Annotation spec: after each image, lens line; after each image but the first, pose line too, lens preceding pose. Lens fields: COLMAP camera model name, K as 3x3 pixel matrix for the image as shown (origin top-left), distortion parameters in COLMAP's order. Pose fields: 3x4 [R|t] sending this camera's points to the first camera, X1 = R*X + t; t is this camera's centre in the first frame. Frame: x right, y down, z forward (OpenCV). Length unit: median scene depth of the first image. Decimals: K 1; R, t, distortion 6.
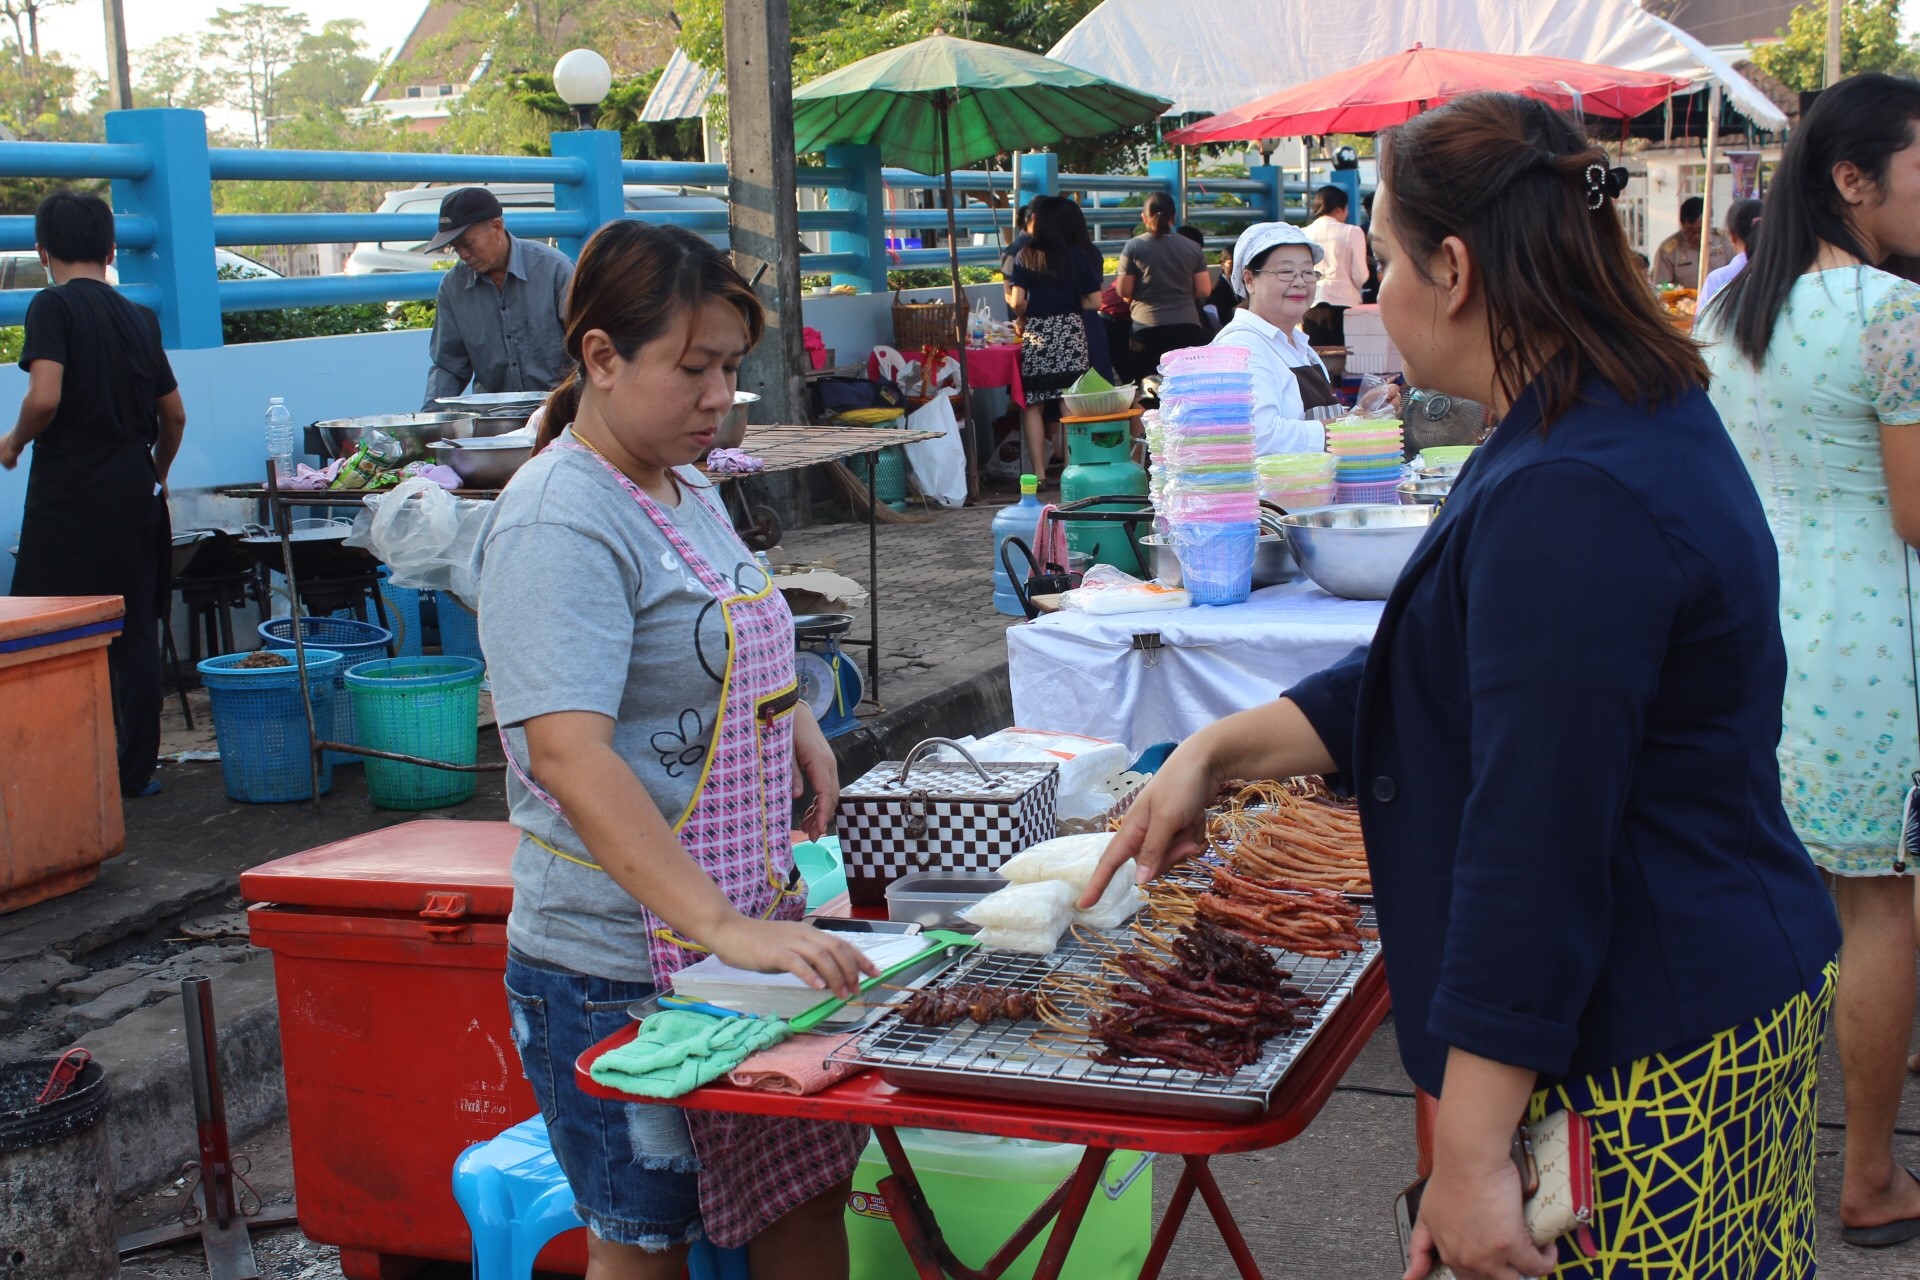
lens RADIAL K [[2560.8, 0, 908.6], [0, 2560.8, 643.5], [0, 0, 1]] dist [-0.062658, 0.152784]
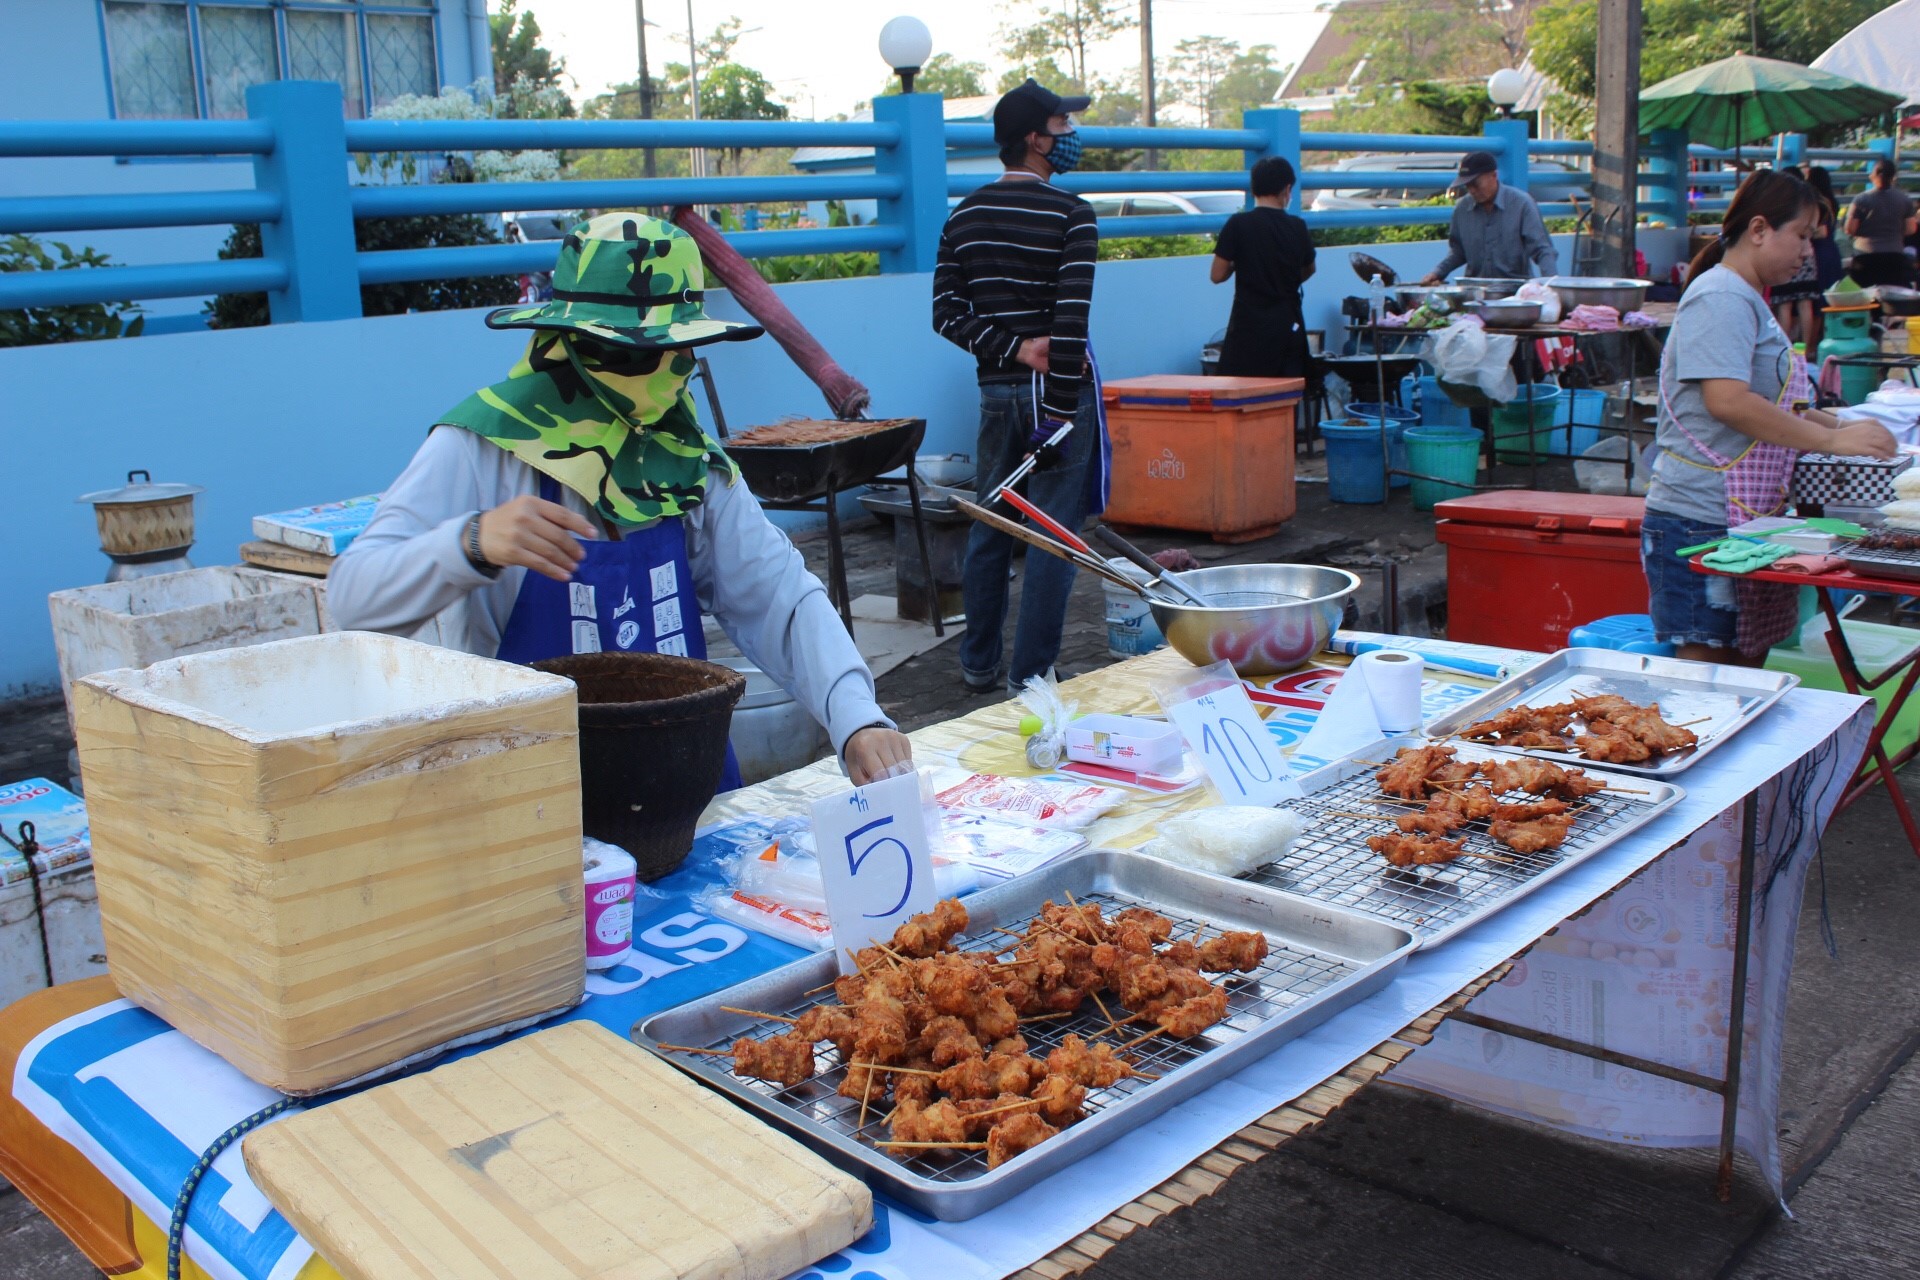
lens RADIAL K [[1718.4, 0, 965.0], [0, 1718.4, 633.0], [0, 0, 1]] dist [-0.156935, 0.155840]
pose [[0.930109, 0.084784, -0.357363, -0.037174], [-0.049668, 0.993089, 0.106340, 0.020601], [0.363909, -0.081158, 0.927892, -0.110031]]
